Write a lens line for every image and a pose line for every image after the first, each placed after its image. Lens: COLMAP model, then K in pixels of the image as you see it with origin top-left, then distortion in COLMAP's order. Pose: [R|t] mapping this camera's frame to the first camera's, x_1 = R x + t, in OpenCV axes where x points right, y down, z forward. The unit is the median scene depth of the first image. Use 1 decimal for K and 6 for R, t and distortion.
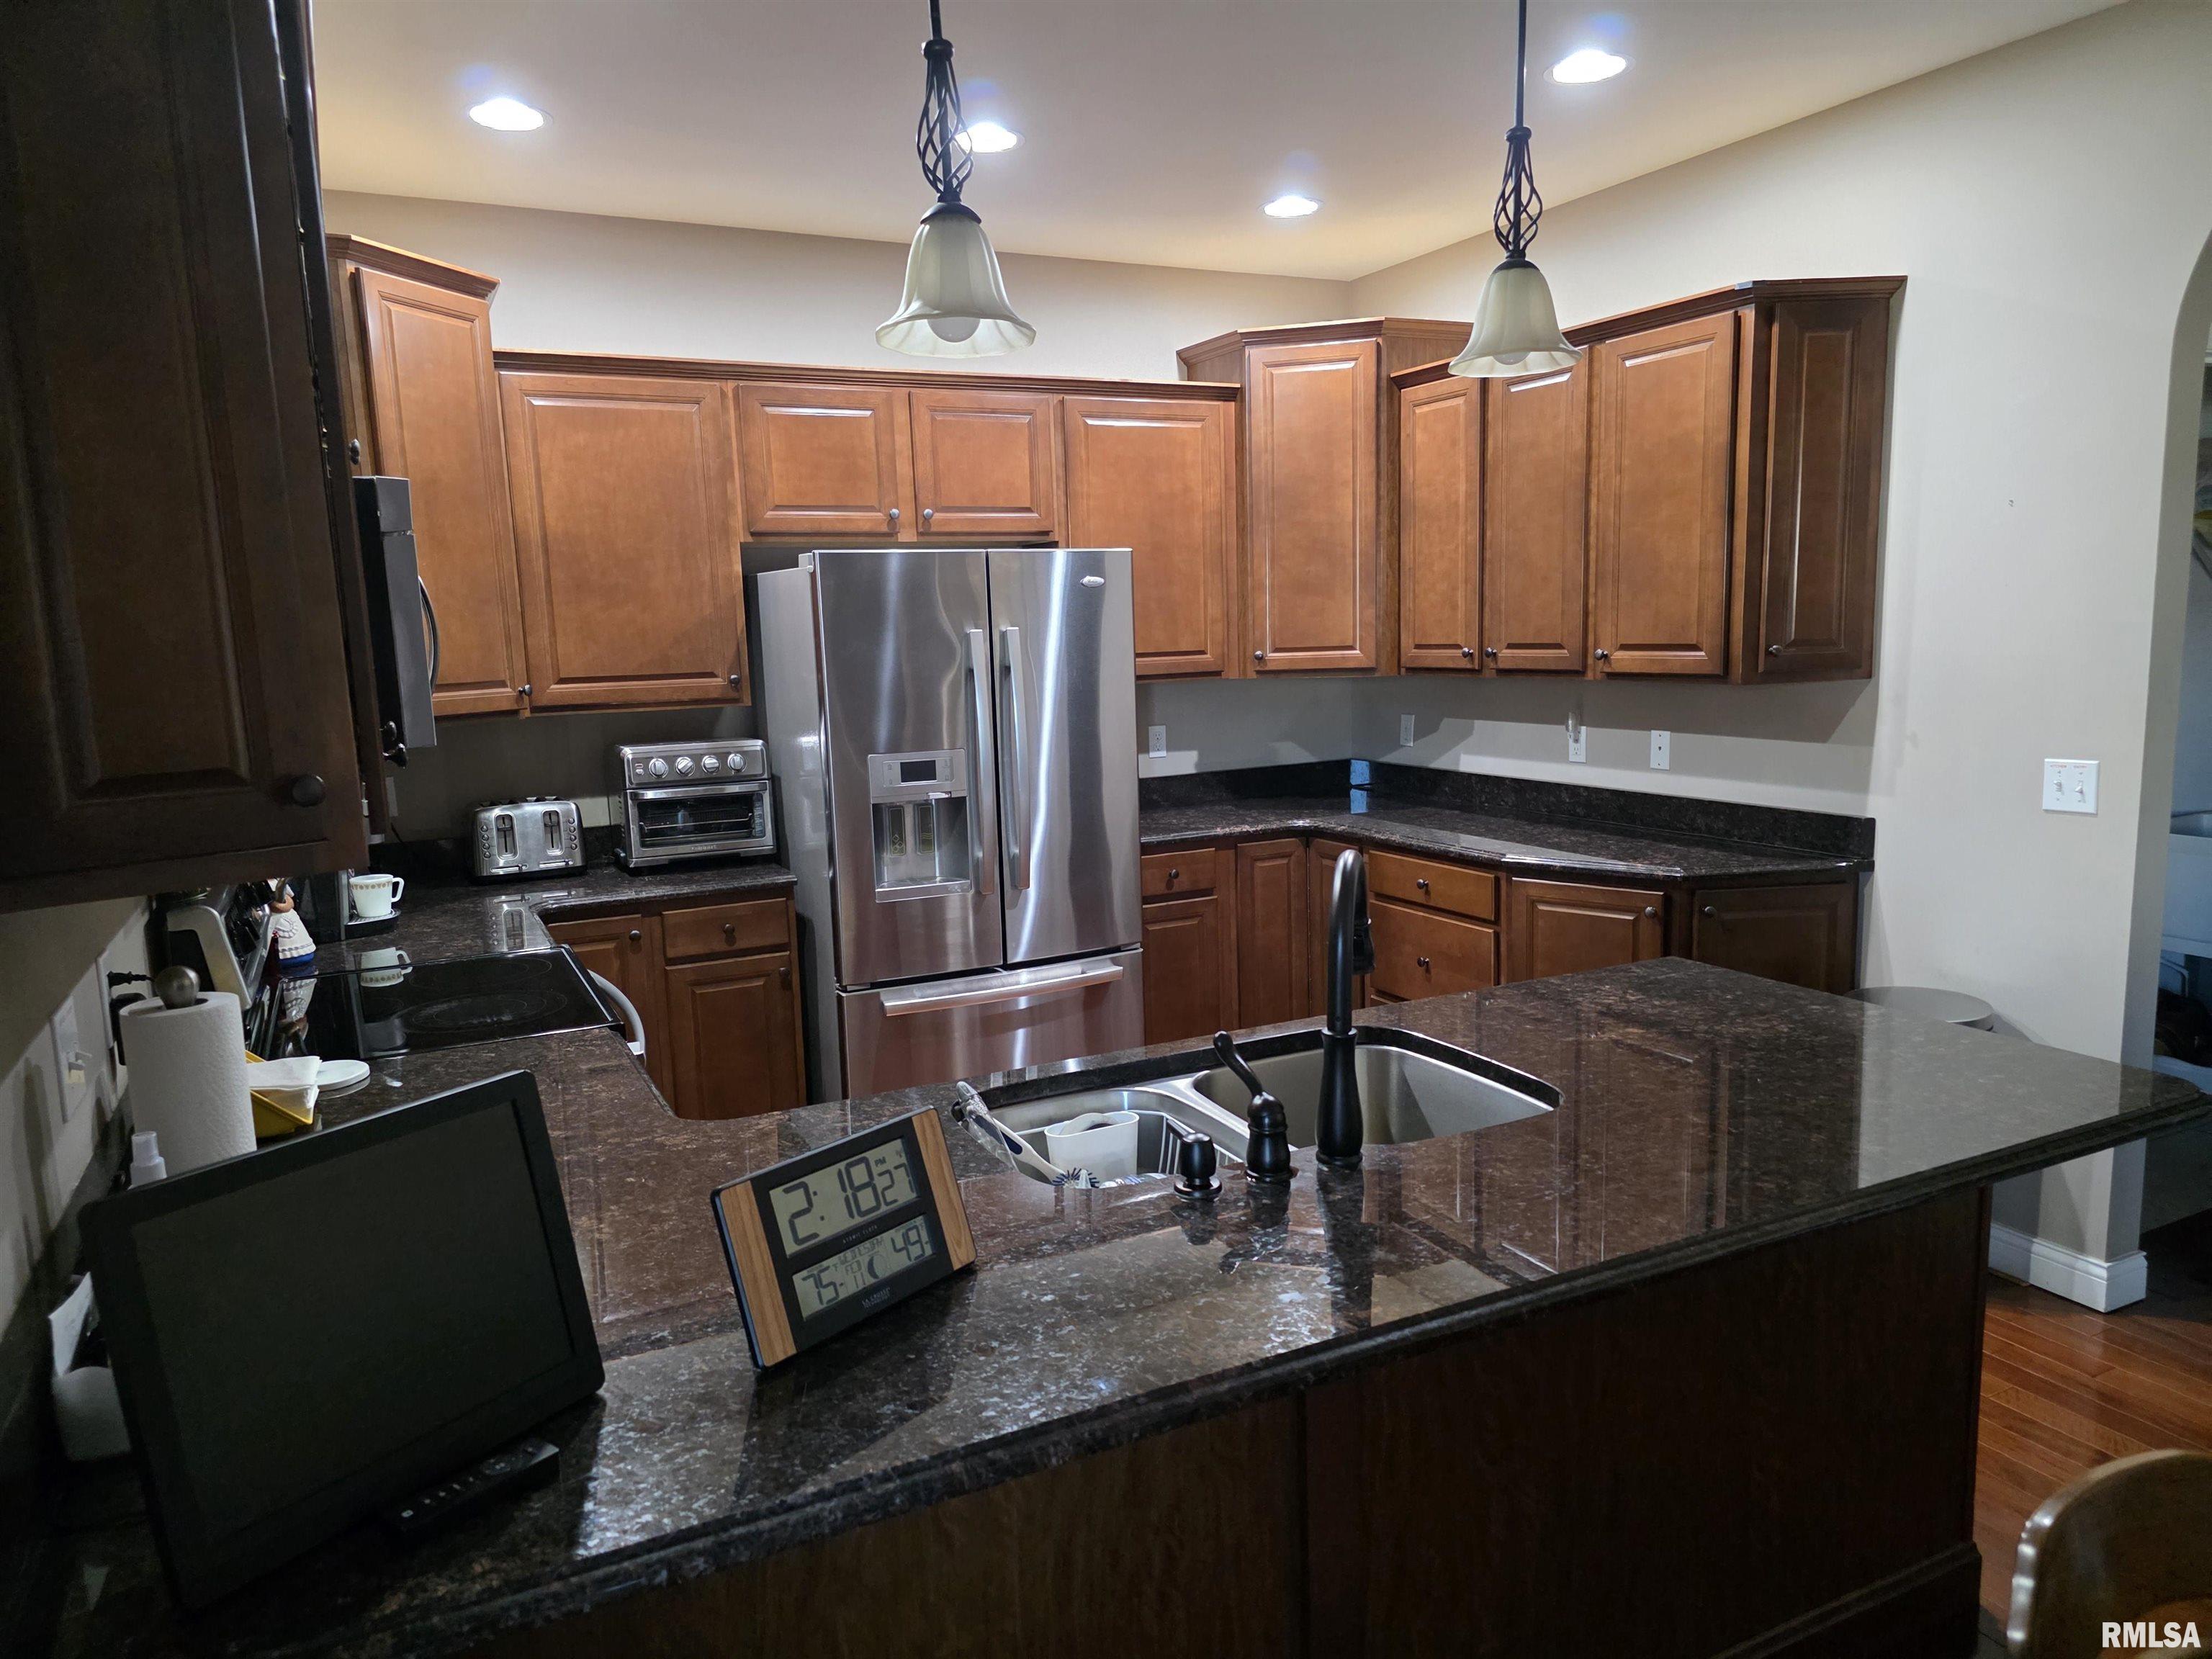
lens RADIAL K [[1486.2, 0, 1127.7], [0, 1486.2, 856.0], [0, 0, 1]] dist [0.067437, -0.059498]
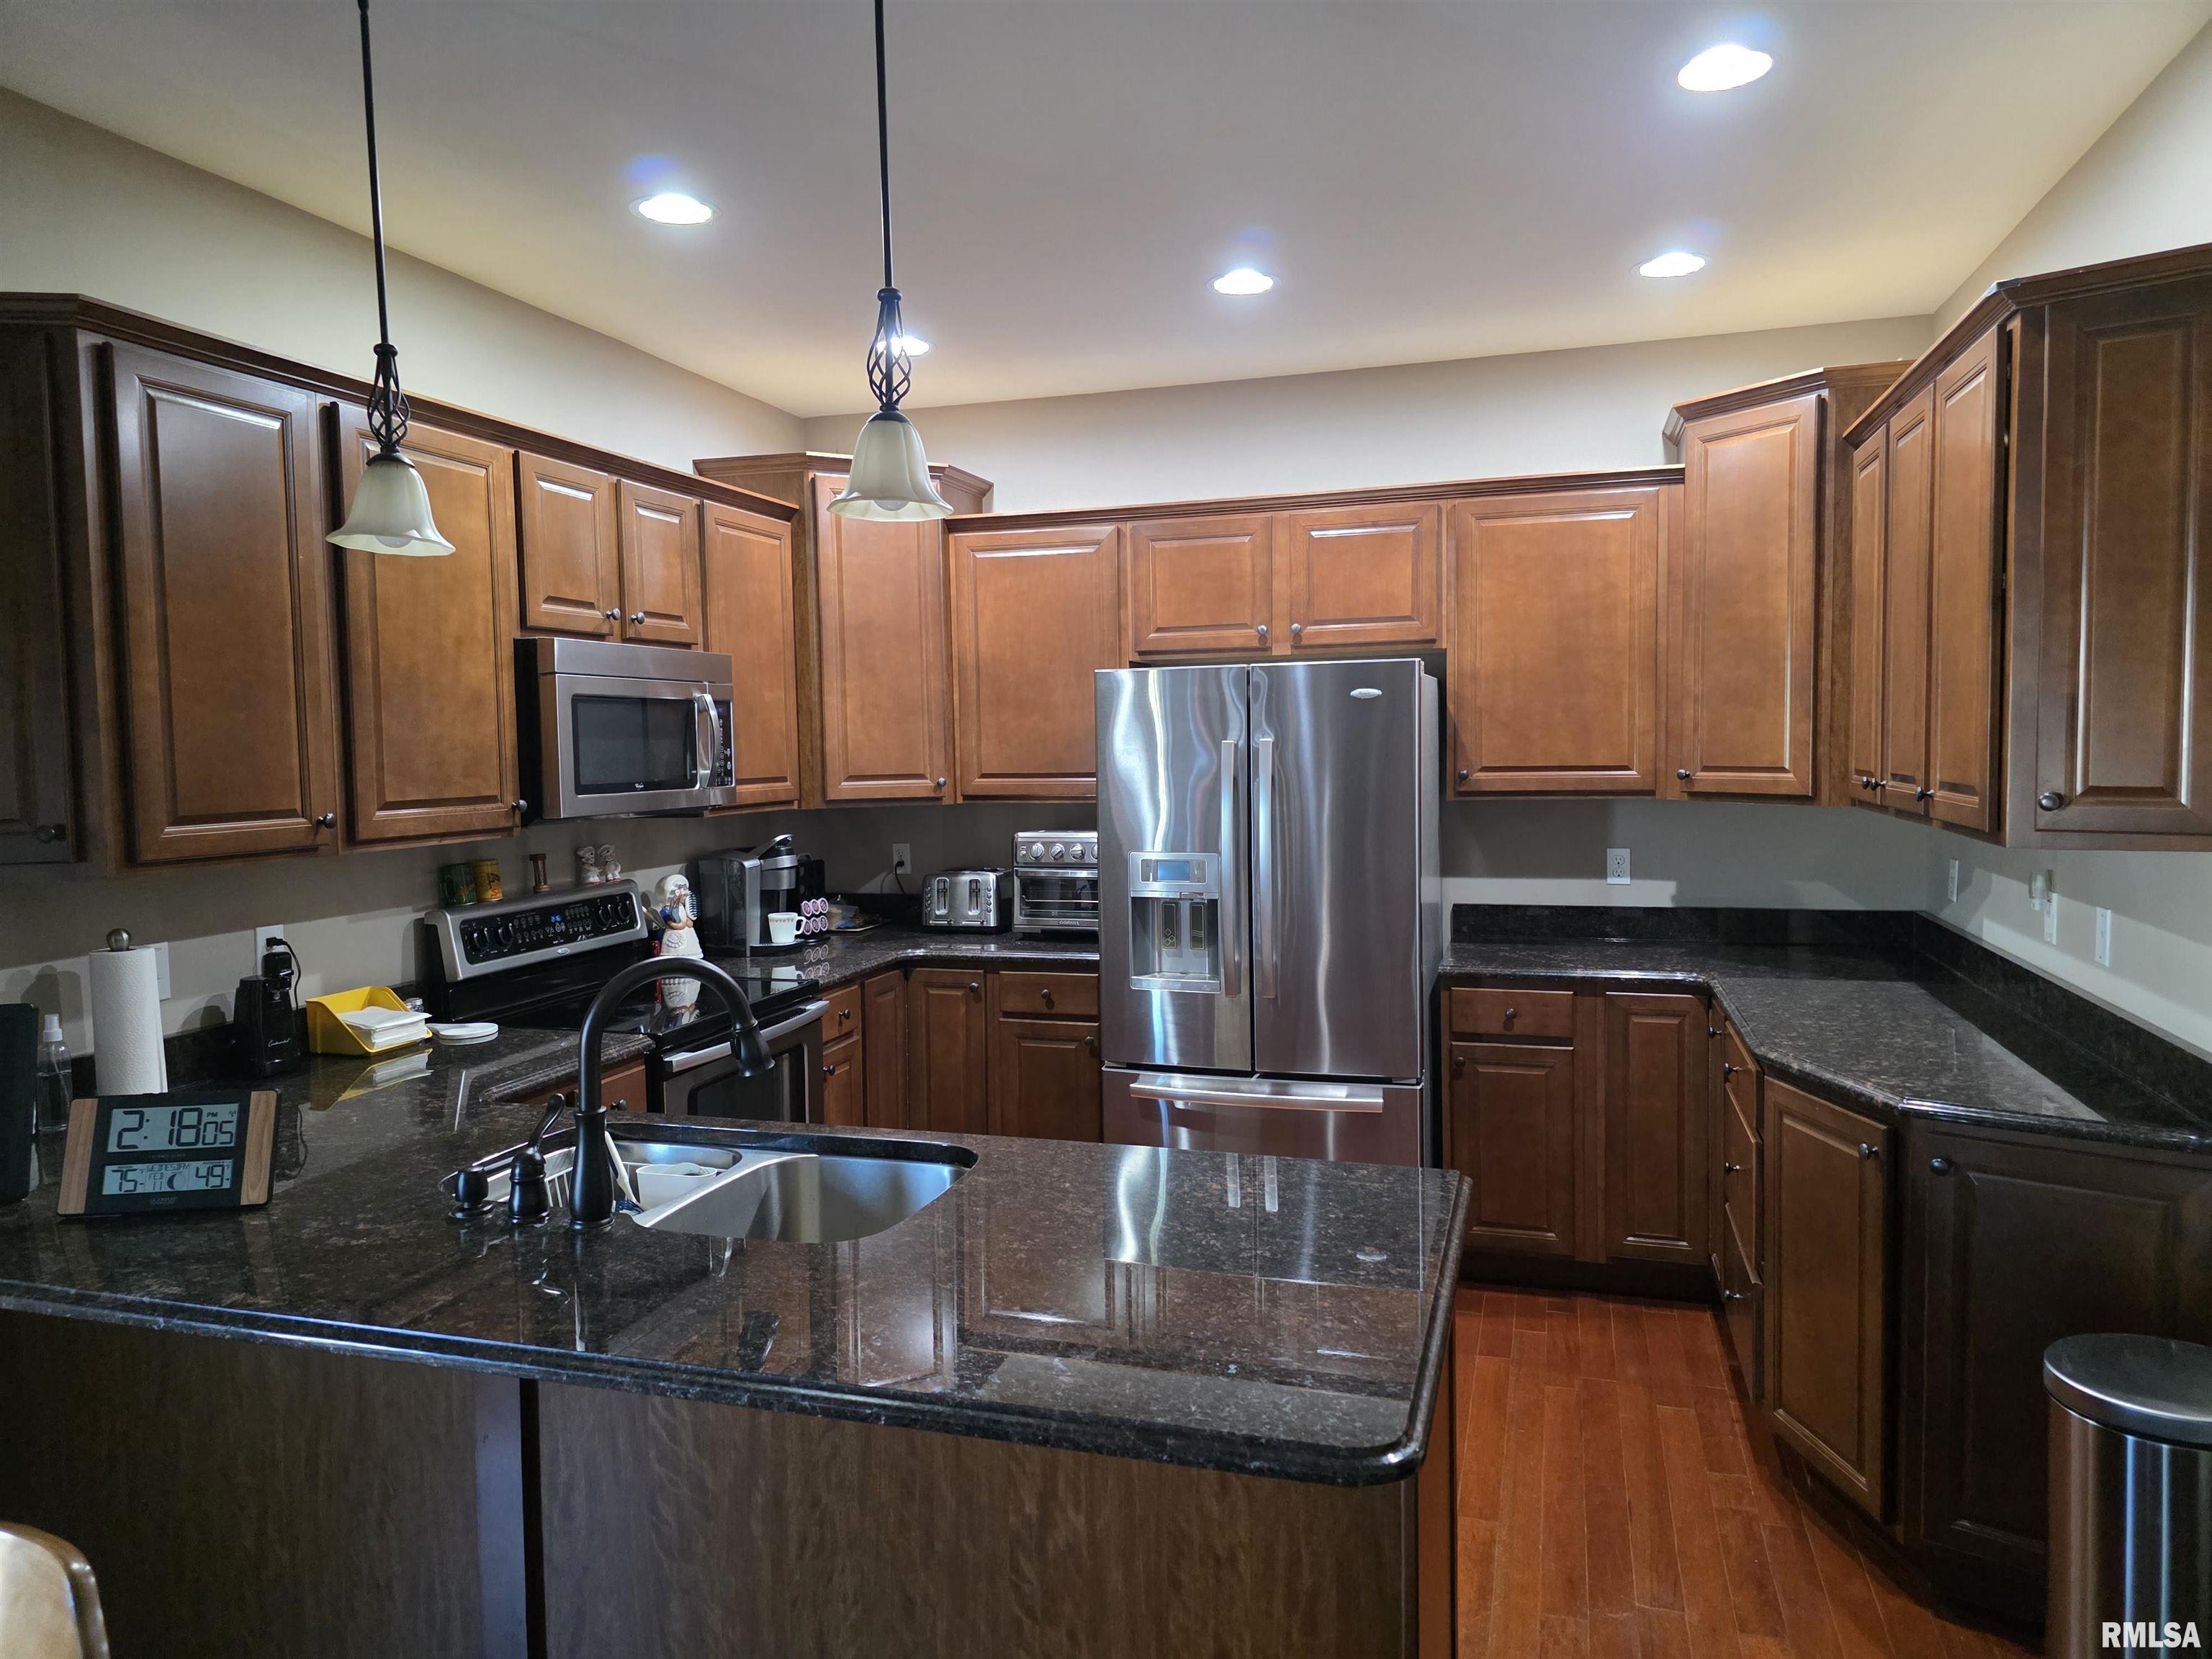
lens RADIAL K [[1486.2, 0, 1082.1], [0, 1486.2, 827.8], [0, 0, 1]] dist [0.067437, -0.059498]
pose [[0.707107, 0.063530, -0.704247, 0.524771], [-0.117086, 0.992727, -0.028008, -0.047425], [0.697346, 0.102263, 0.709402, 0.185610]]
